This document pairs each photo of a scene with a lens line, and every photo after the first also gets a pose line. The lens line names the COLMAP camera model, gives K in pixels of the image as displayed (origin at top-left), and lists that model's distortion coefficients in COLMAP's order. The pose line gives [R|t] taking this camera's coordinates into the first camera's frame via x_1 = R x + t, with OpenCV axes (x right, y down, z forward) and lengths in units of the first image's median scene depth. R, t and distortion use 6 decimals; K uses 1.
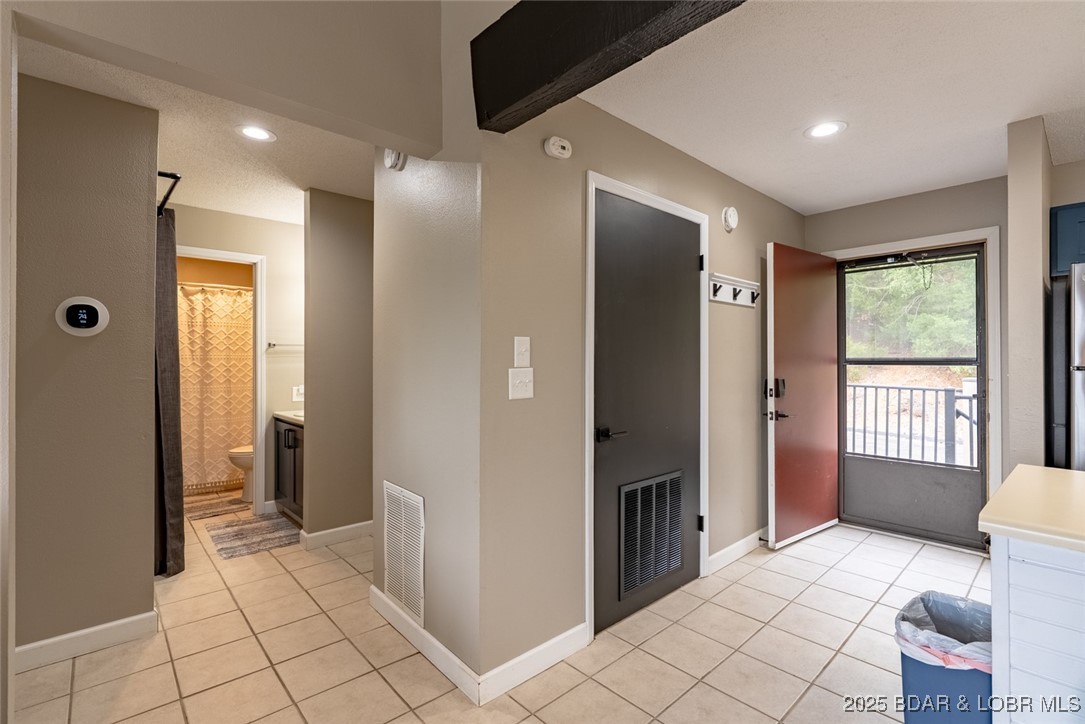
lens RADIAL K [[491.8, 0, 539.0], [0, 491.8, 362.1], [0, 0, 1]] dist [-0.005419, -0.000347]
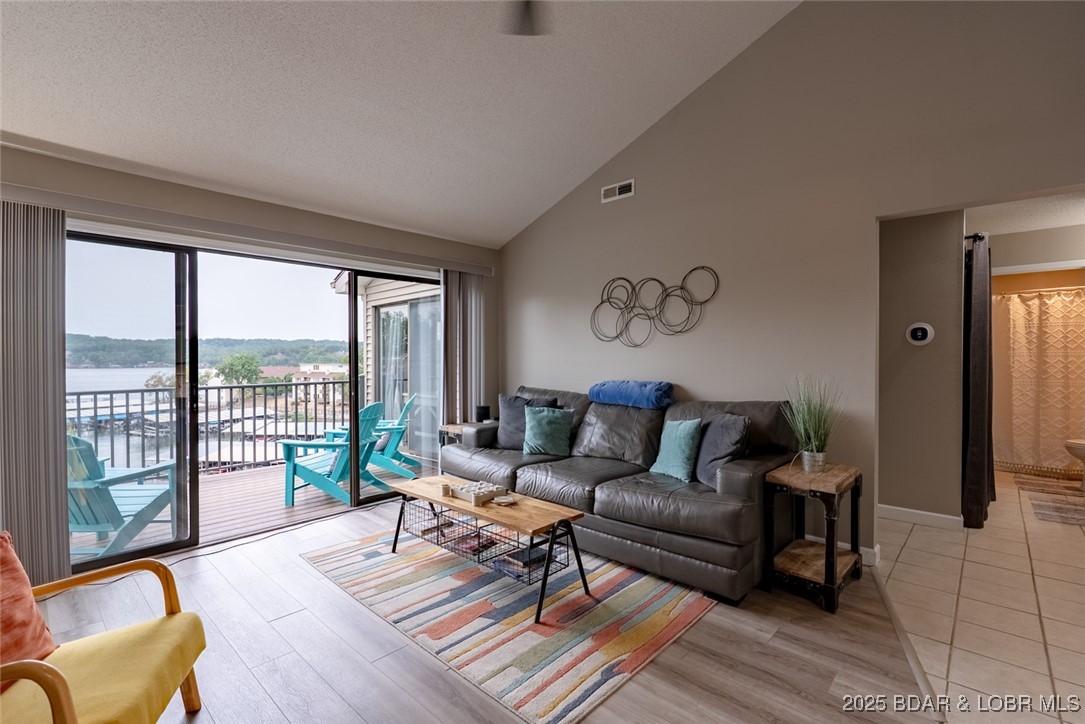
lens RADIAL K [[491.8, 0, 539.6], [0, 491.8, 362.8], [0, 0, 1]] dist [-0.005419, -0.000347]
pose [[0.093105, 0.002619, -0.995653, 0.328129], [0.003124, 0.999991, 0.002922, 0.001851], [0.995651, -0.003383, 0.093096, -0.250690]]
